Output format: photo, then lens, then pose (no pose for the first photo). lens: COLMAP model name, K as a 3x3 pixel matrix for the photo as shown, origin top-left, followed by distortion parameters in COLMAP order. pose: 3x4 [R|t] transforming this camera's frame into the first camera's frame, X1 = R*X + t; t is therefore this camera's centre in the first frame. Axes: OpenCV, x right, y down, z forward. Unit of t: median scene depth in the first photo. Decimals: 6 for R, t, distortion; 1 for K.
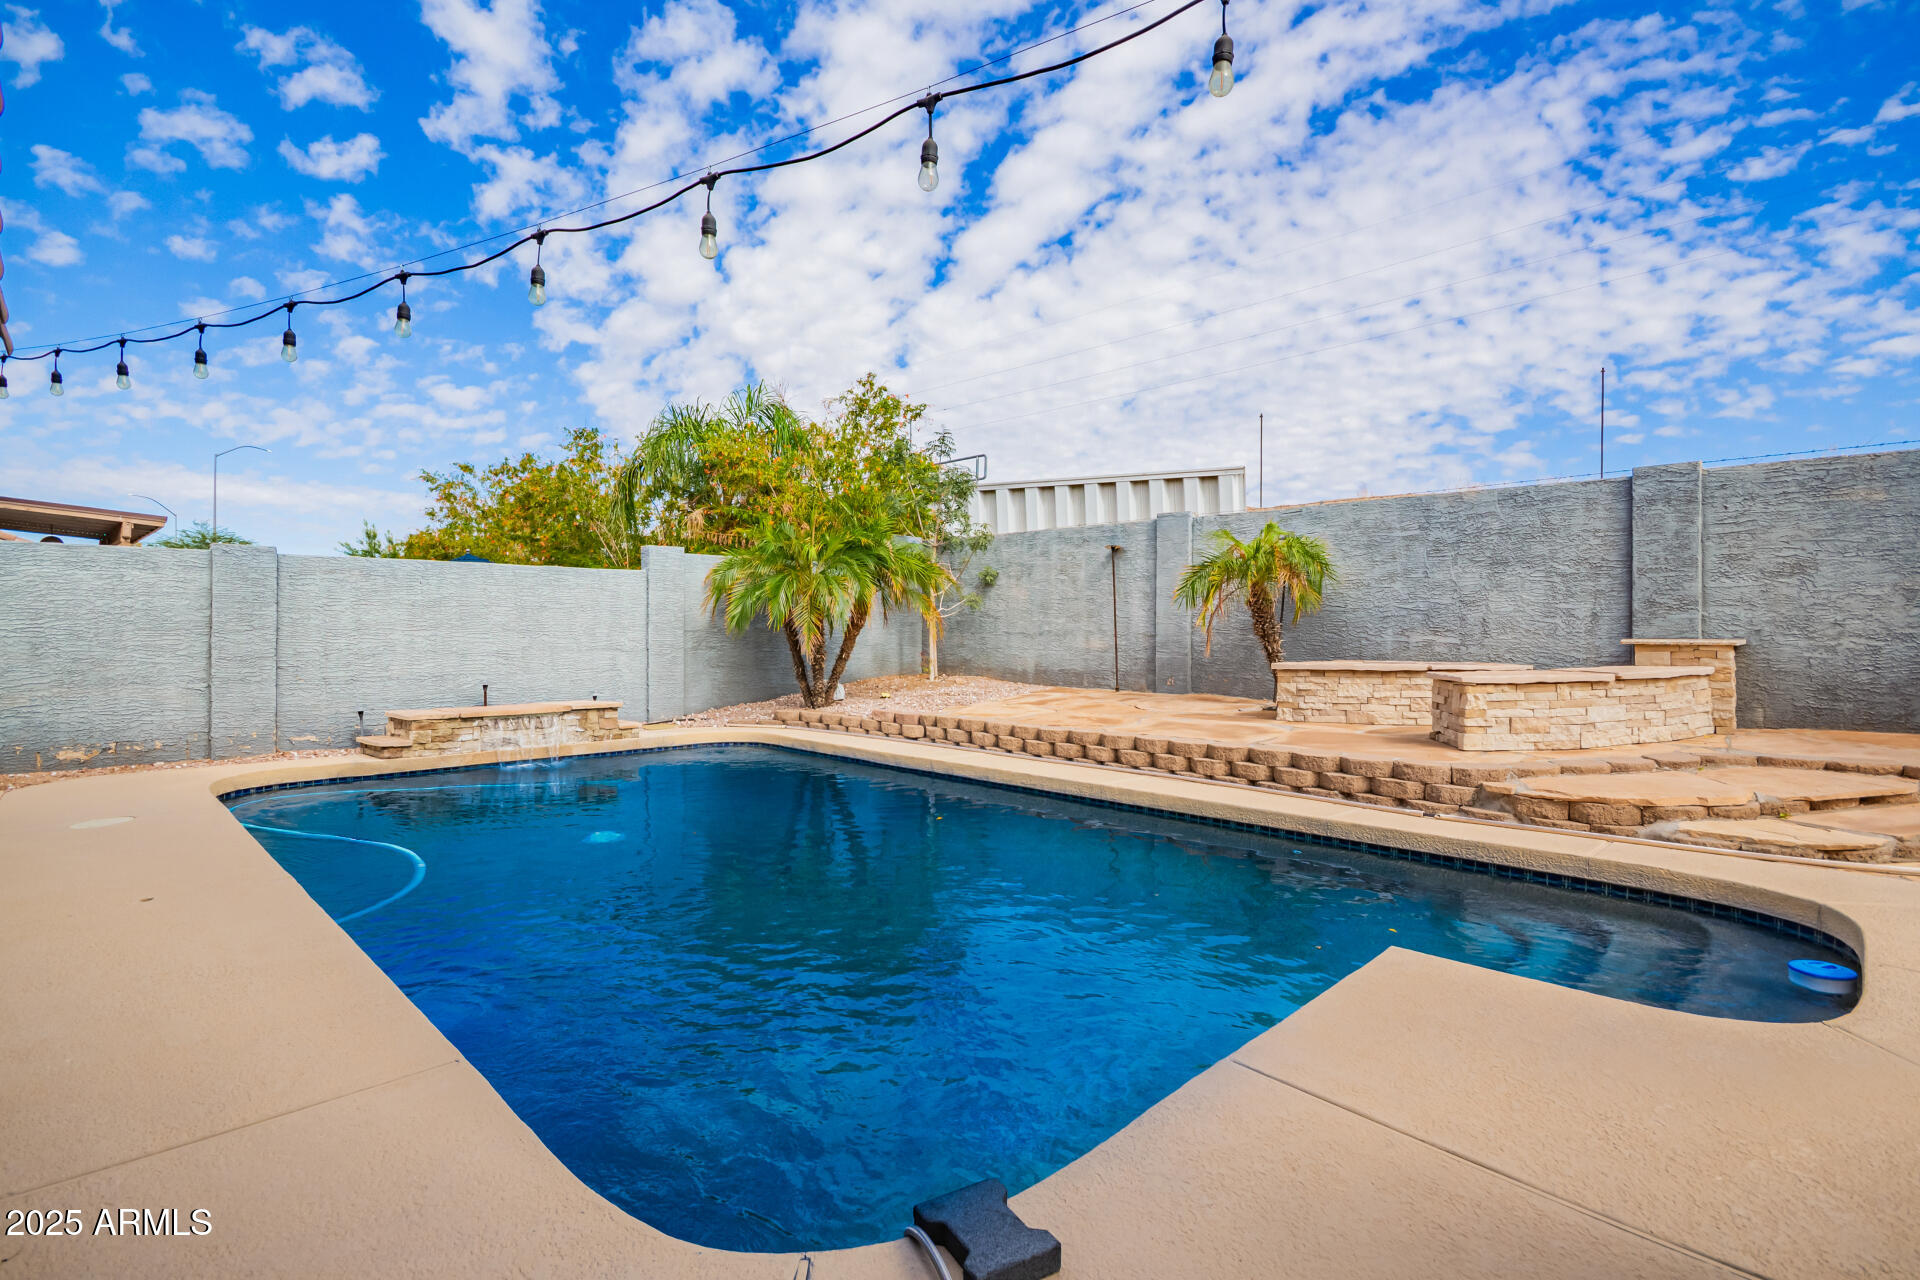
lens RADIAL K [[935.4, 0, 960.0], [0, 935.4, 640.0], [0, 0, 1]] dist [0.000614, 0.000224]
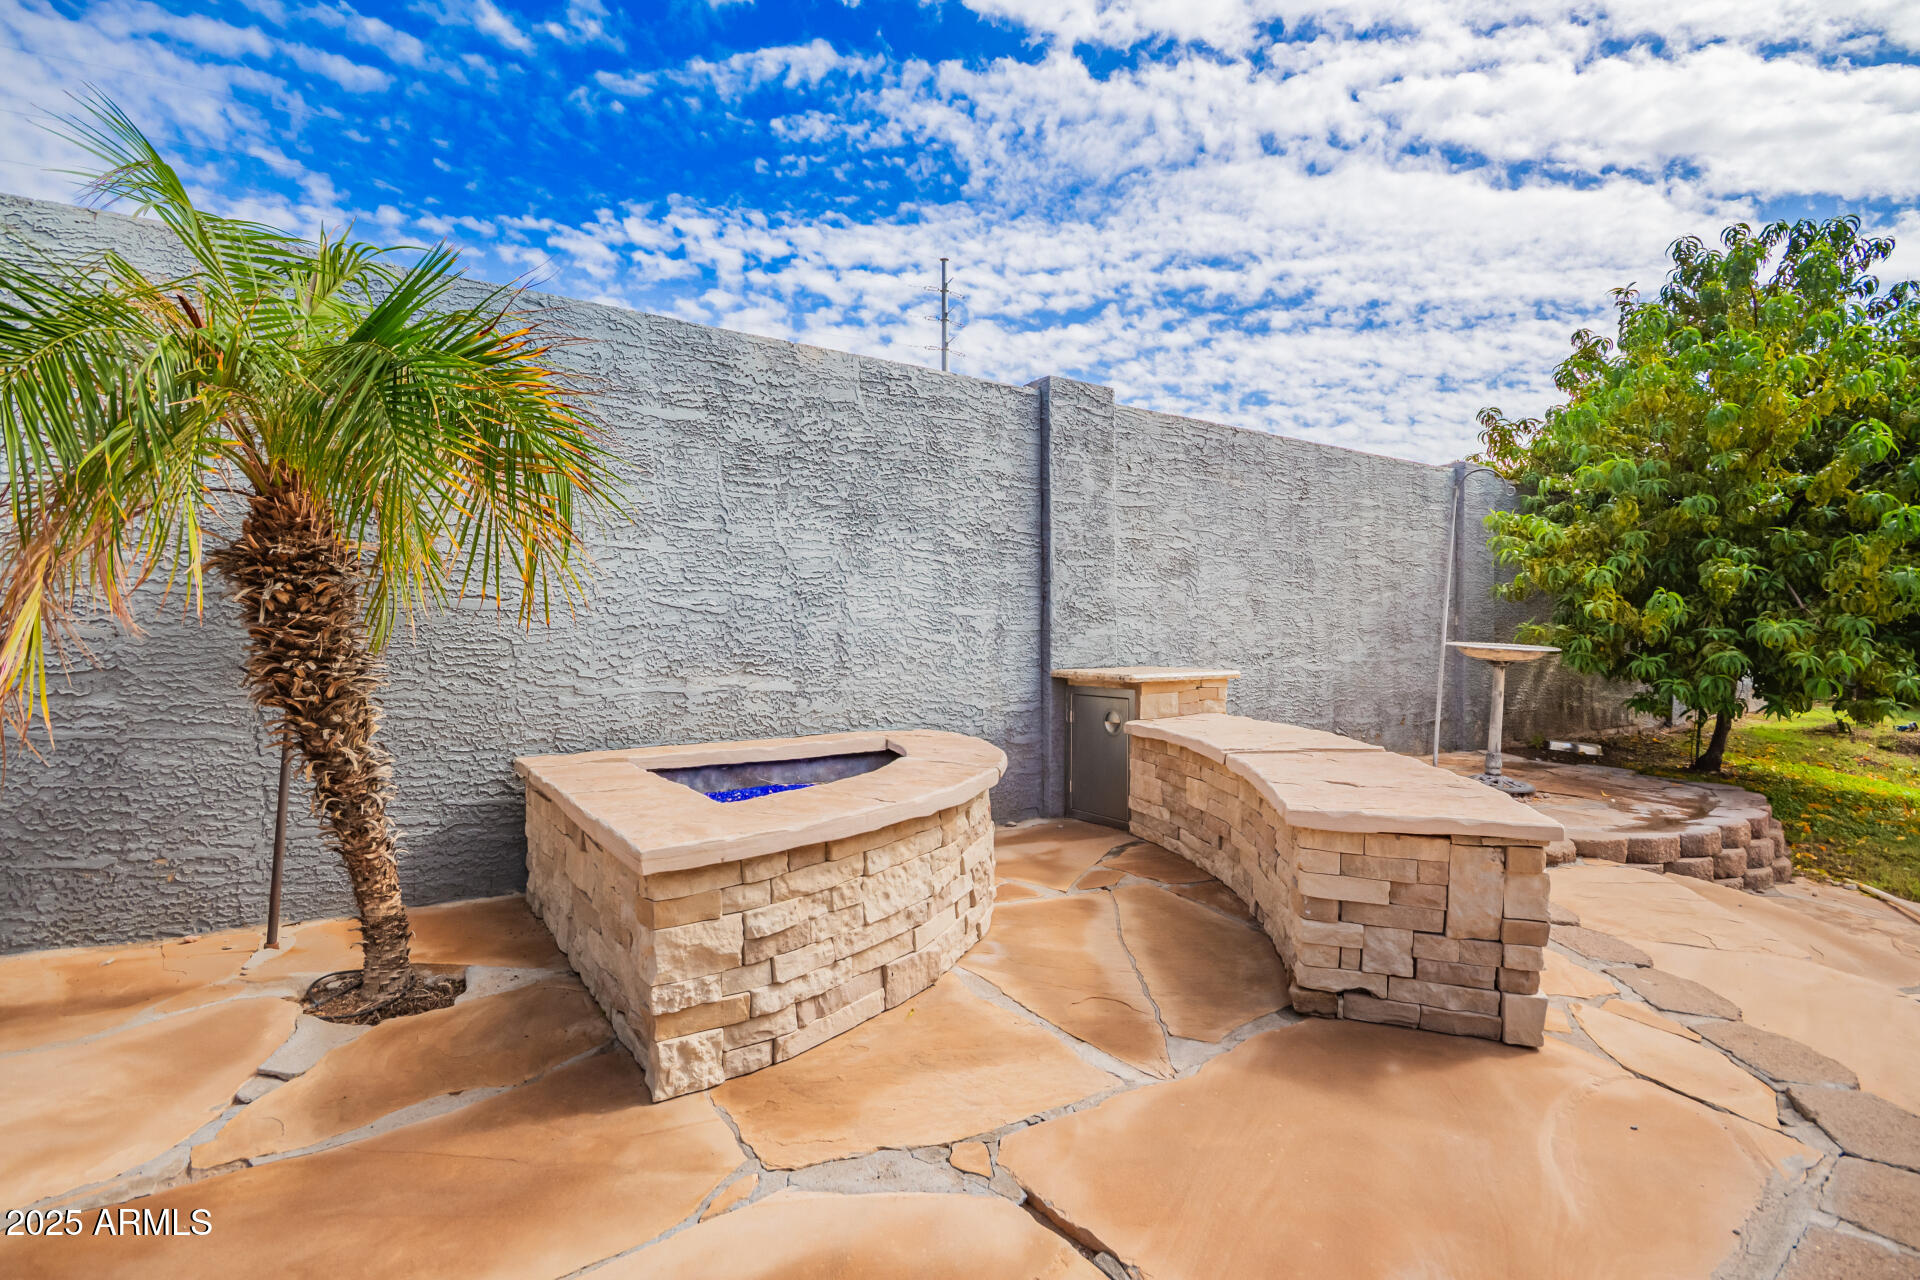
lens RADIAL K [[904.9, 0, 960.0], [0, 904.9, 640.0], [0, 0, 1]] dist [-0.000978, 0.000047]
pose [[0.207163, -0.007749, 0.978276, 0.150829], [0.015955, 0.999862, 0.004541, -0.022433], [-0.978176, 0.014668, 0.207258, 0.901609]]
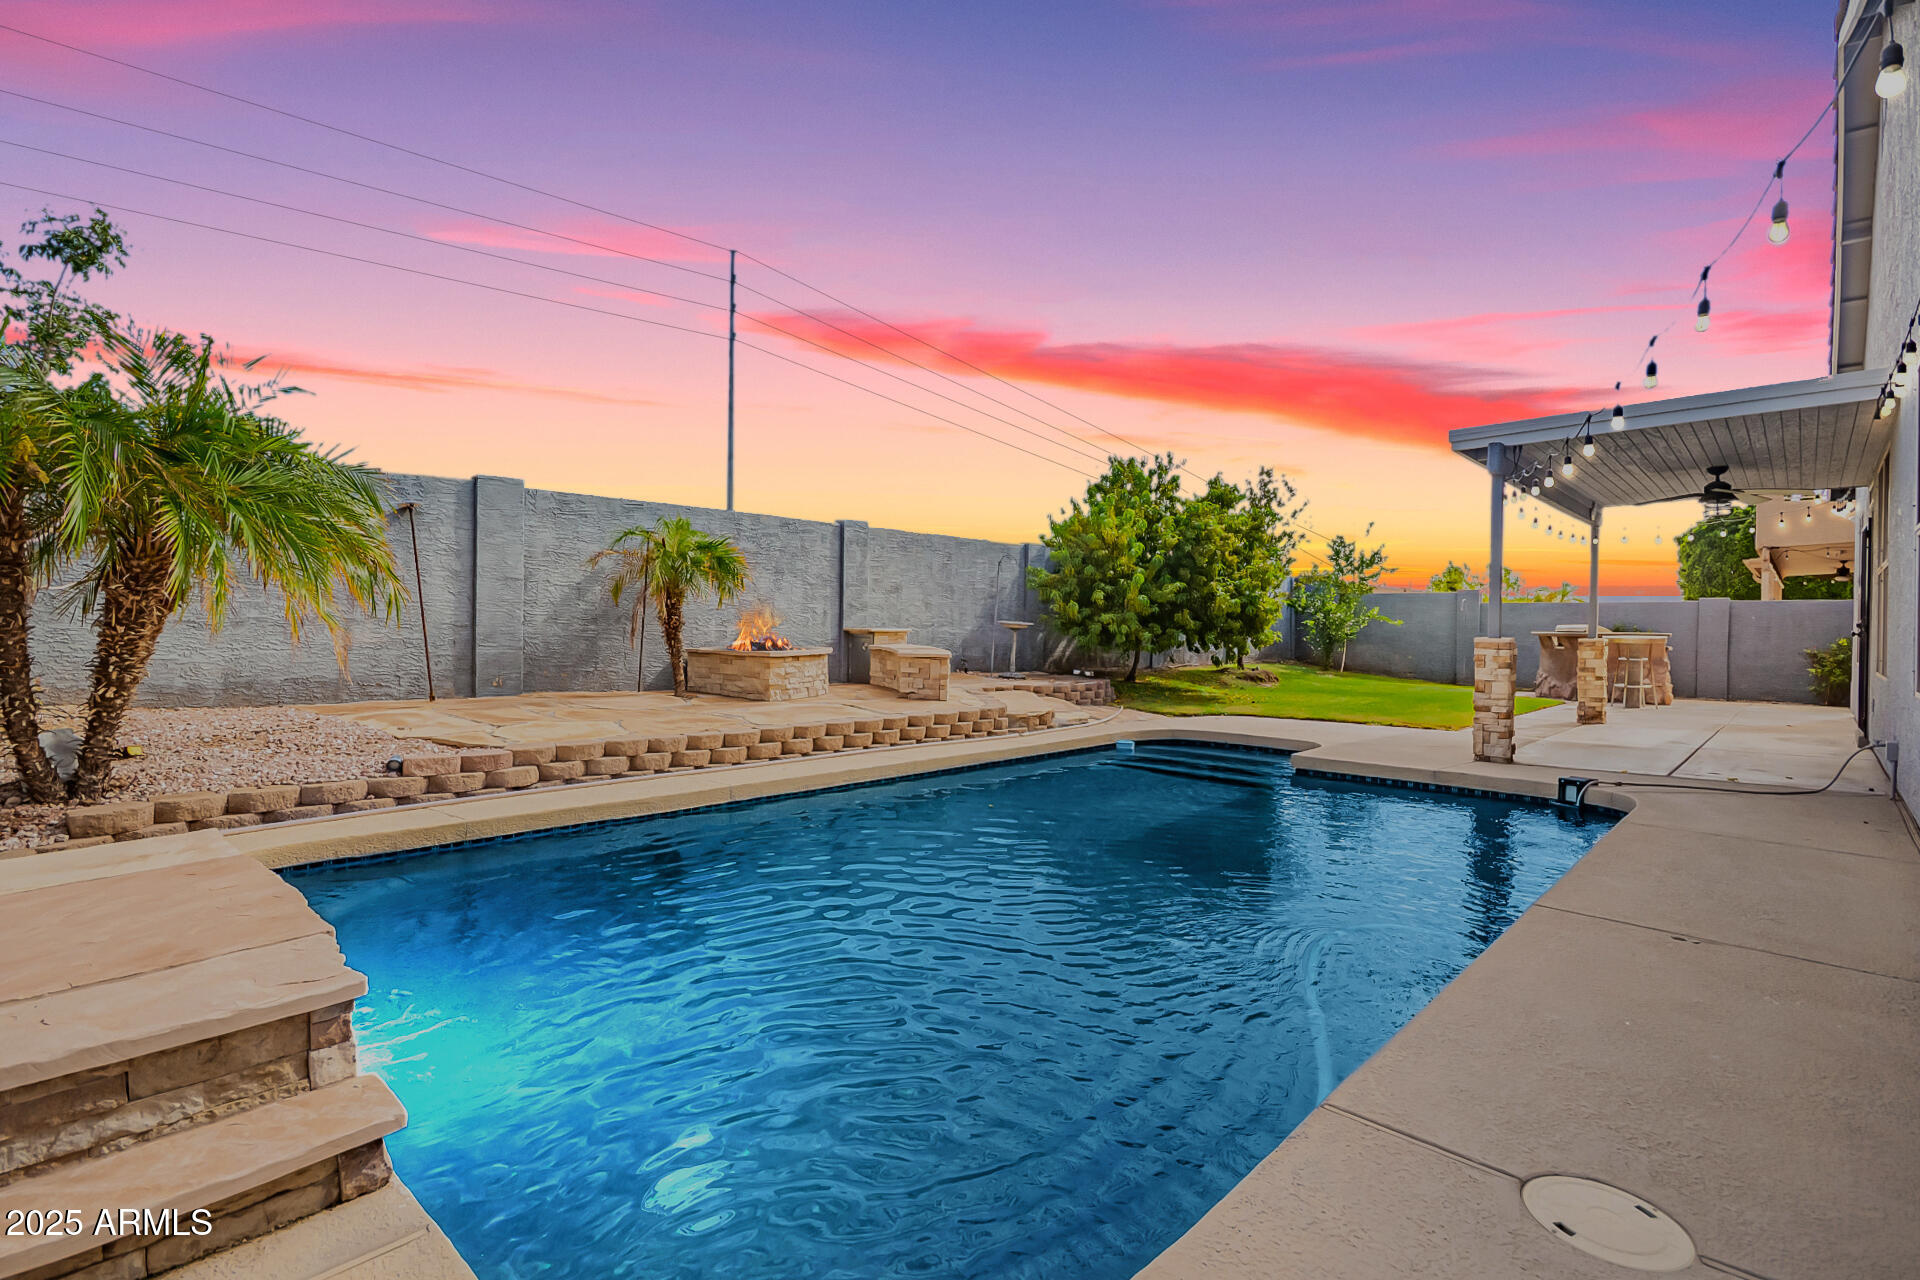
lens RADIAL K [[935.4, 0, 960.0], [0, 935.4, 640.0], [0, 0, 1]] dist [0.000614, 0.000224]
pose [[-0.028481, -0.020531, 0.999383, -0.823720], [-0.000301, 0.999789, 0.020531, -0.012876], [-0.999594, 0.000284, -0.028481, 0.815583]]
